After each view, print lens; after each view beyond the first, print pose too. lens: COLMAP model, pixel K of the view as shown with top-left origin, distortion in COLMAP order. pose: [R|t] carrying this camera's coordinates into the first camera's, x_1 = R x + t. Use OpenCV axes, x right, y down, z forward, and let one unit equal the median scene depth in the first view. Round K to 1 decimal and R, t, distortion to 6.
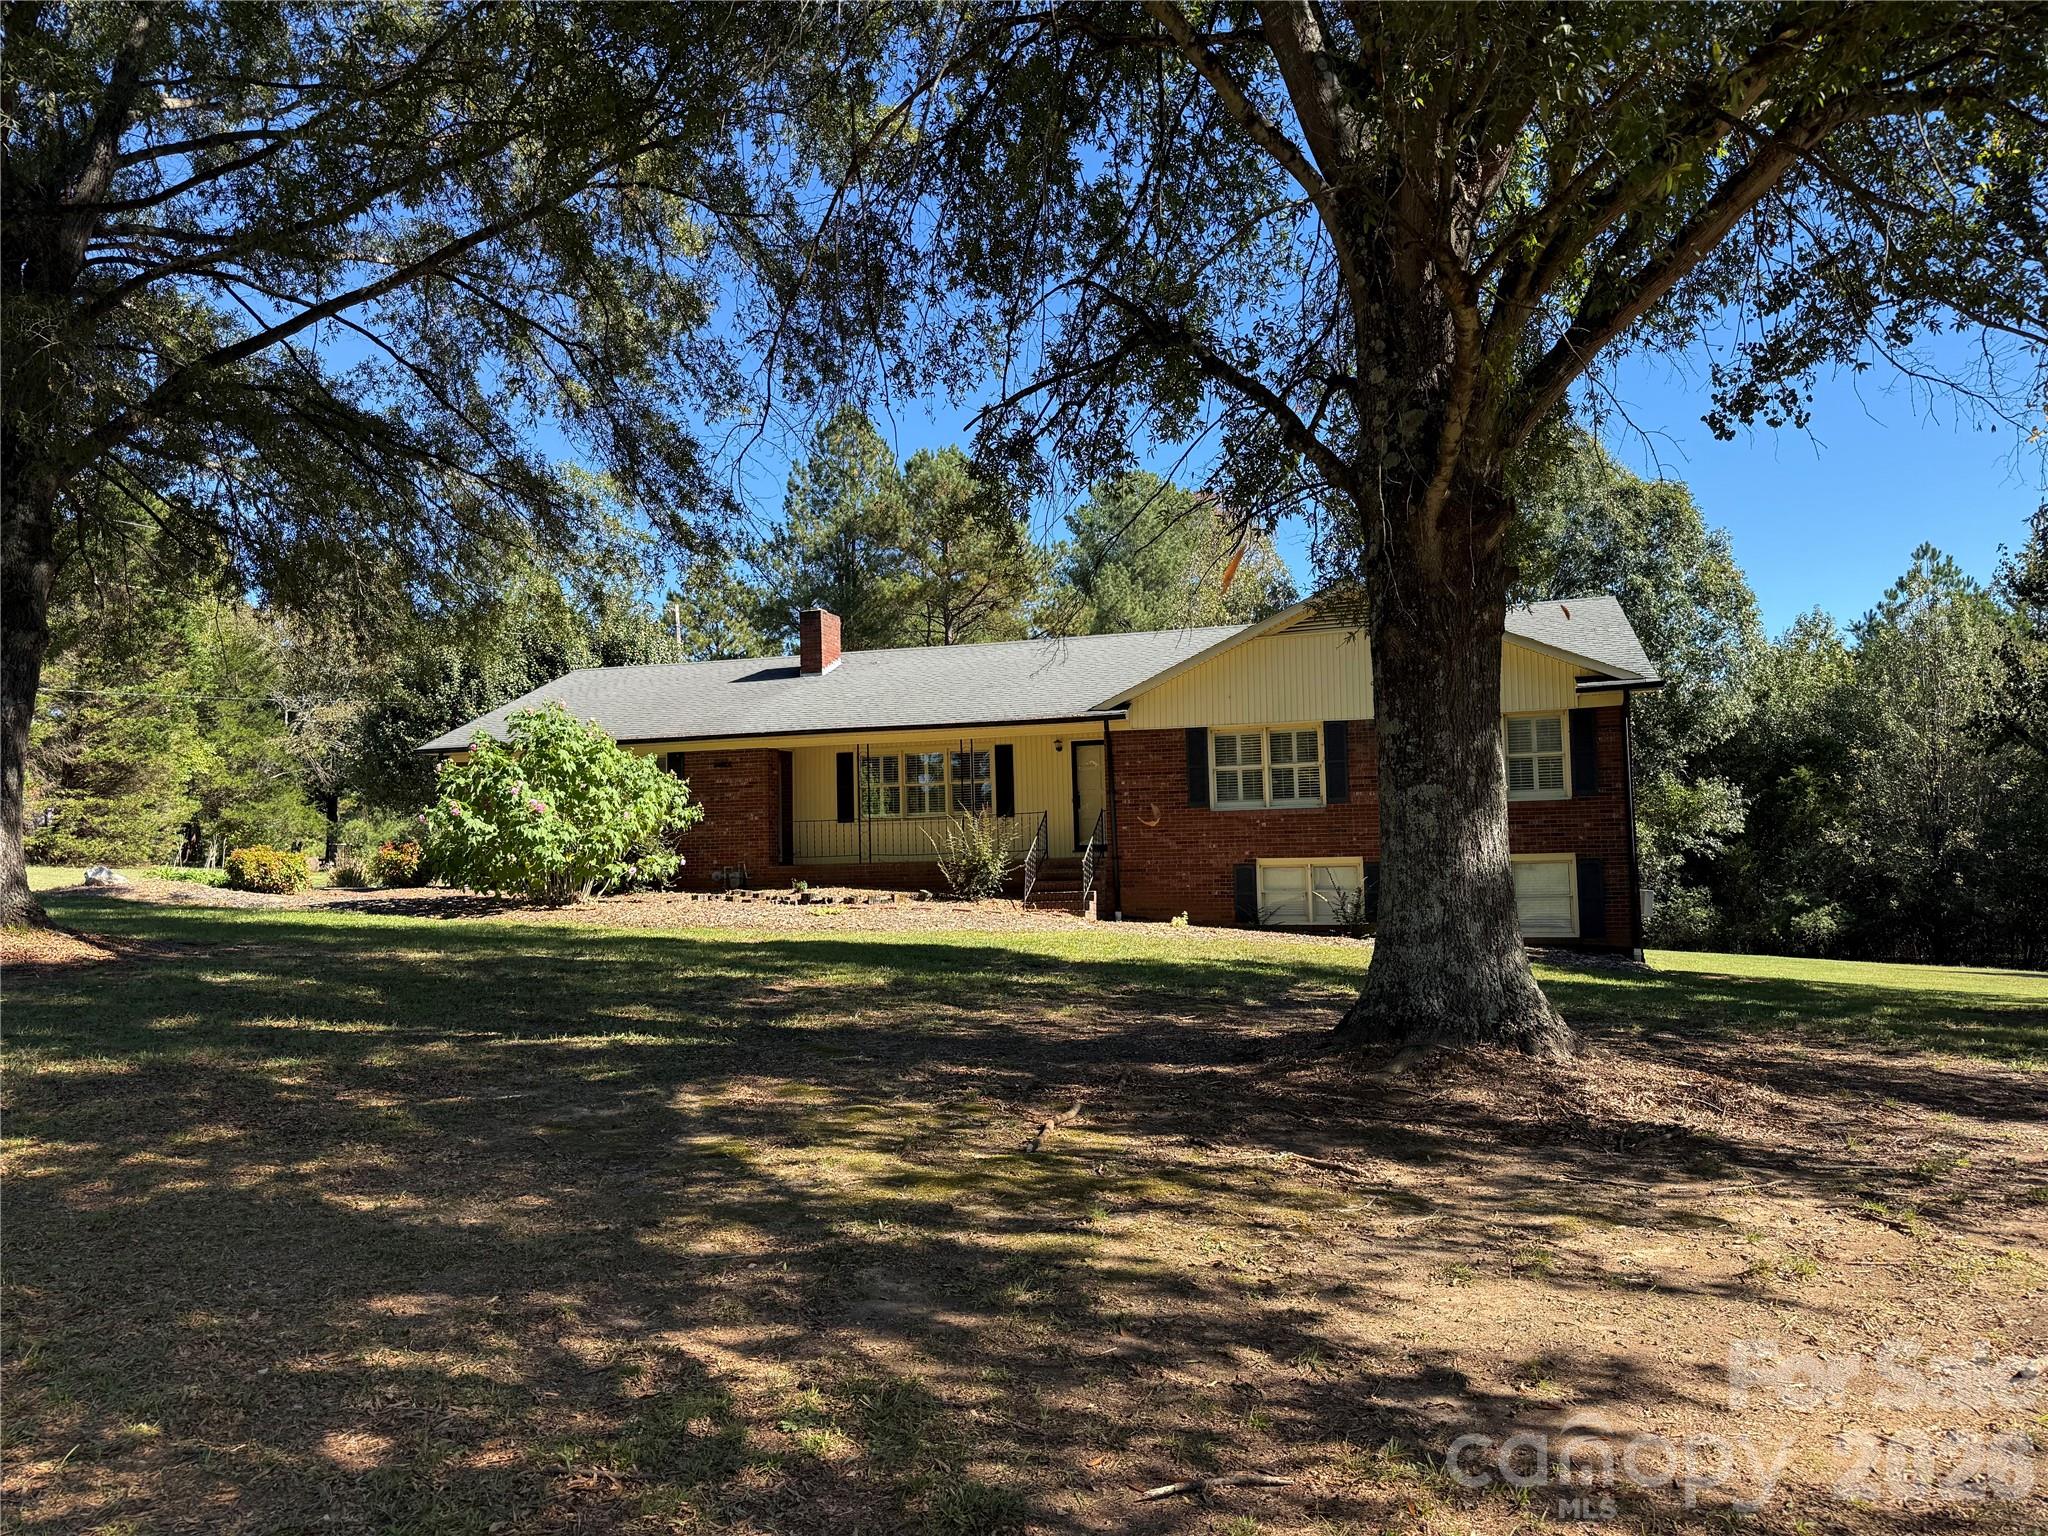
lens RADIAL K [[1420.0, 0, 1036.0], [0, 1420.0, 777.9], [0, 0, 1]] dist [0.153132, -0.265517]
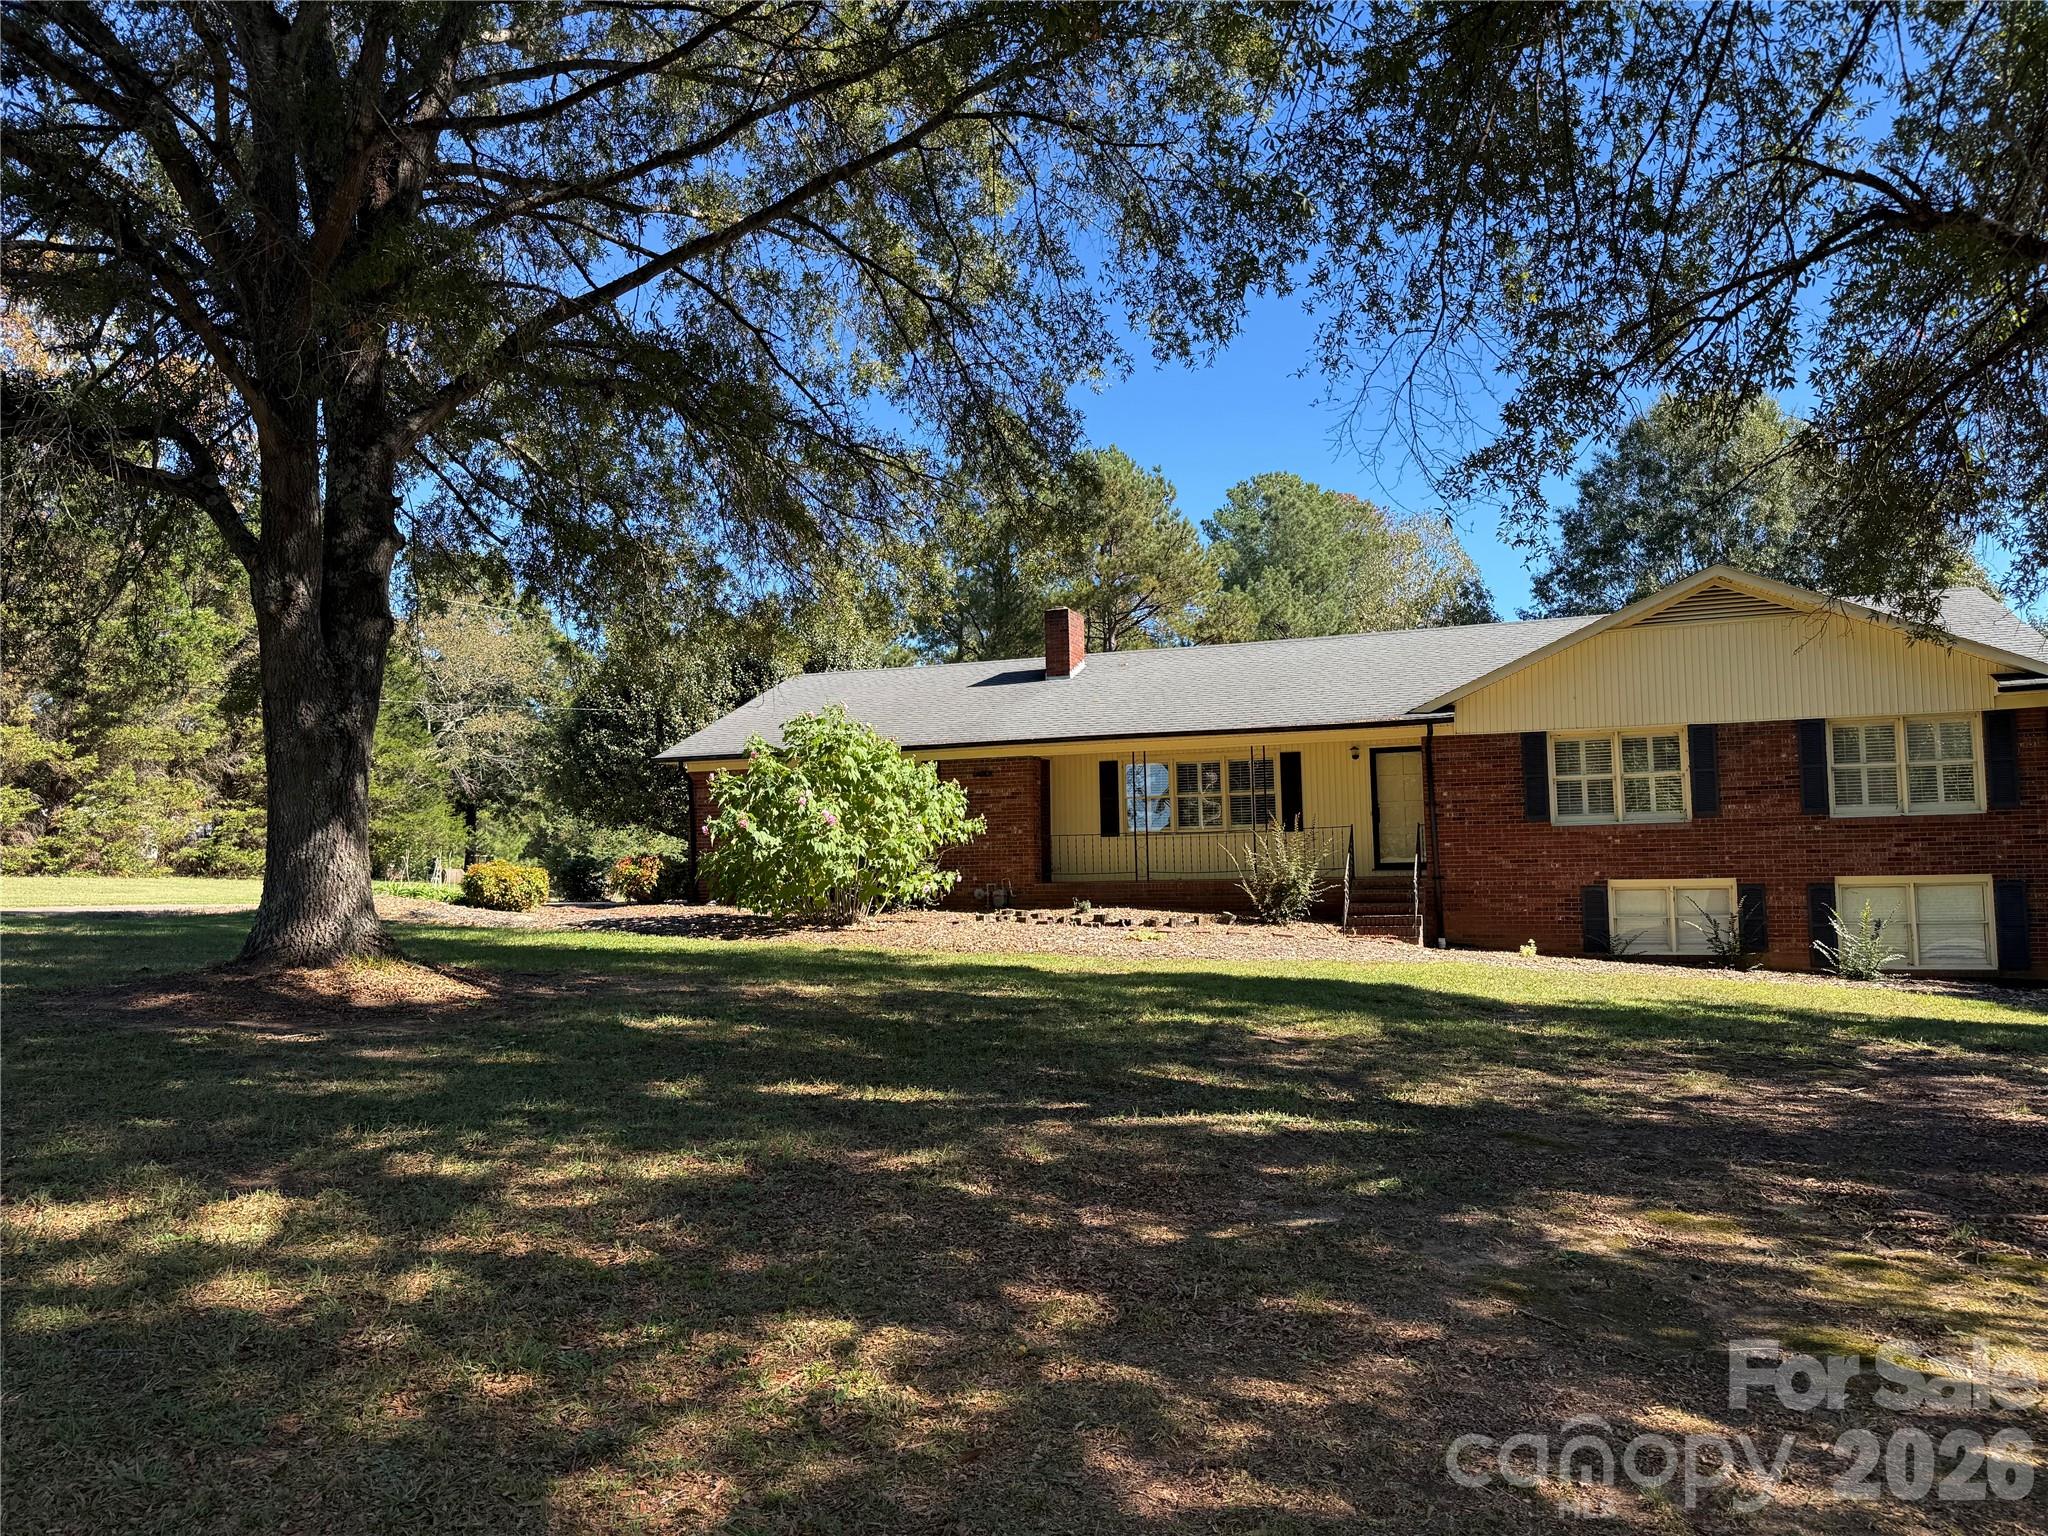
lens RADIAL K [[1420.0, 0, 1036.0], [0, 1420.0, 777.9], [0, 0, 1]] dist [0.153132, -0.265517]
pose [[0.998483, 0.000926, -0.055057, -0.148868], [-0.001406, 0.999961, -0.008691, 0.001643], [0.055047, 0.008755, 0.998445, 0.088282]]
